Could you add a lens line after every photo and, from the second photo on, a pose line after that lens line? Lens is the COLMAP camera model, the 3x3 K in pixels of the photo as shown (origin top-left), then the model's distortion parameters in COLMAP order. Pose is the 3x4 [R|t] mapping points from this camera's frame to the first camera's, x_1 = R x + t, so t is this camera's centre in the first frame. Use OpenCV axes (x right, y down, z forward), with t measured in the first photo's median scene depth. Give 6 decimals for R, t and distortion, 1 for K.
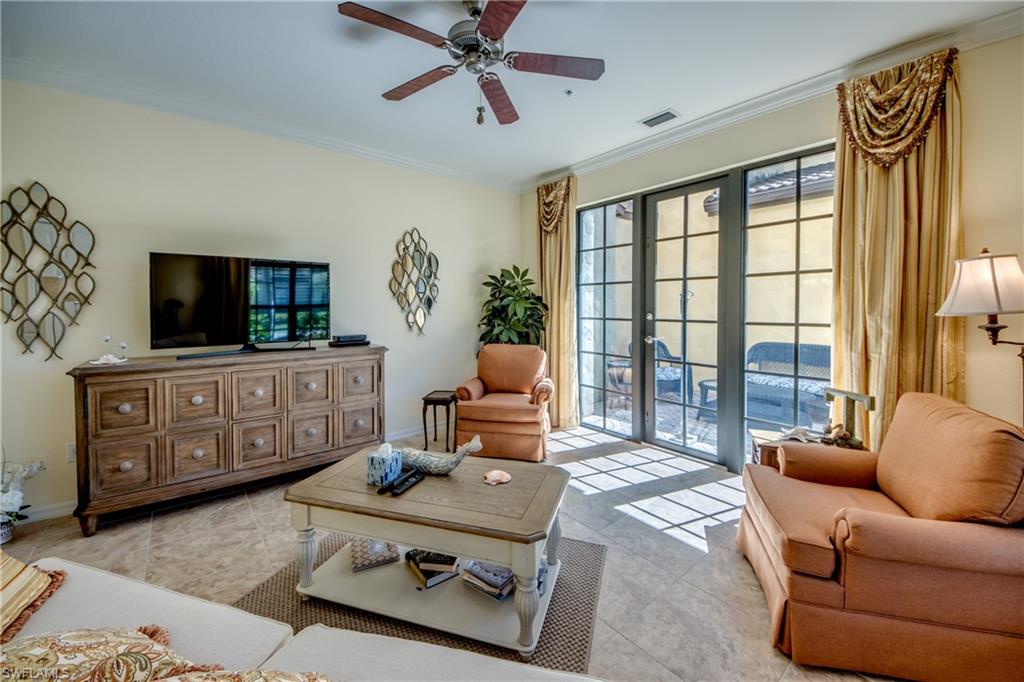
lens RADIAL K [[385.0, 0, 507.8], [0, 385.0, 313.7], [0, 0, 1]] dist [0.016369, -0.016358]
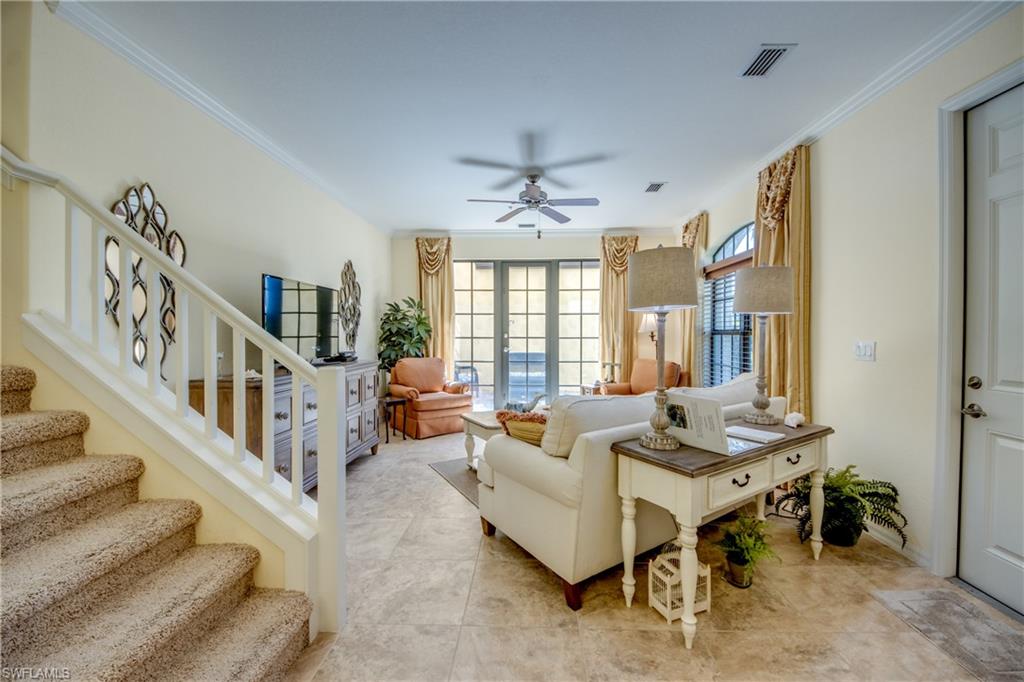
lens RADIAL K [[410.5, 0, 485.9], [0, 410.5, 335.0], [0, 0, 1]] dist [0.000202, 0.000035]
pose [[0.700514, -0.001070, 0.713638, -1.022837], [0.011133, 0.999894, -0.009429, 0.022490], [-0.713552, 0.014550, 0.700452, -0.181102]]
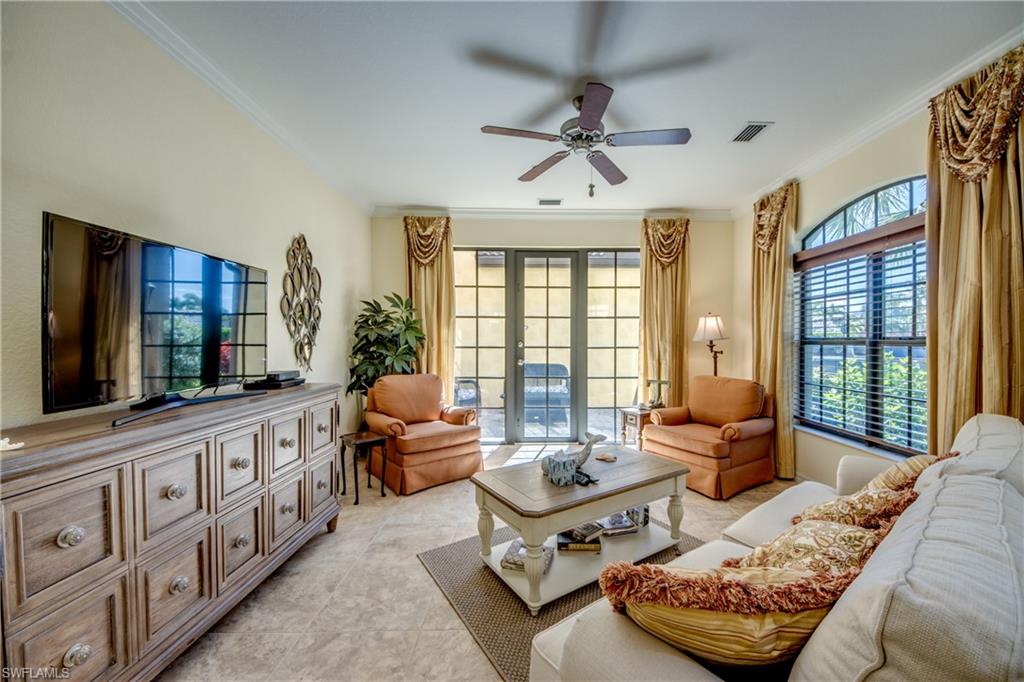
lens RADIAL K [[393.8, 0, 512.0], [0, 393.8, 341.0], [0, 0, 1]] dist [0.000891, -0.011503]
pose [[0.639805, 0.002474, 0.768533, -0.721139], [0.010153, 0.999880, -0.011671, 0.011370], [-0.768470, 0.015270, 0.639703, 0.193471]]
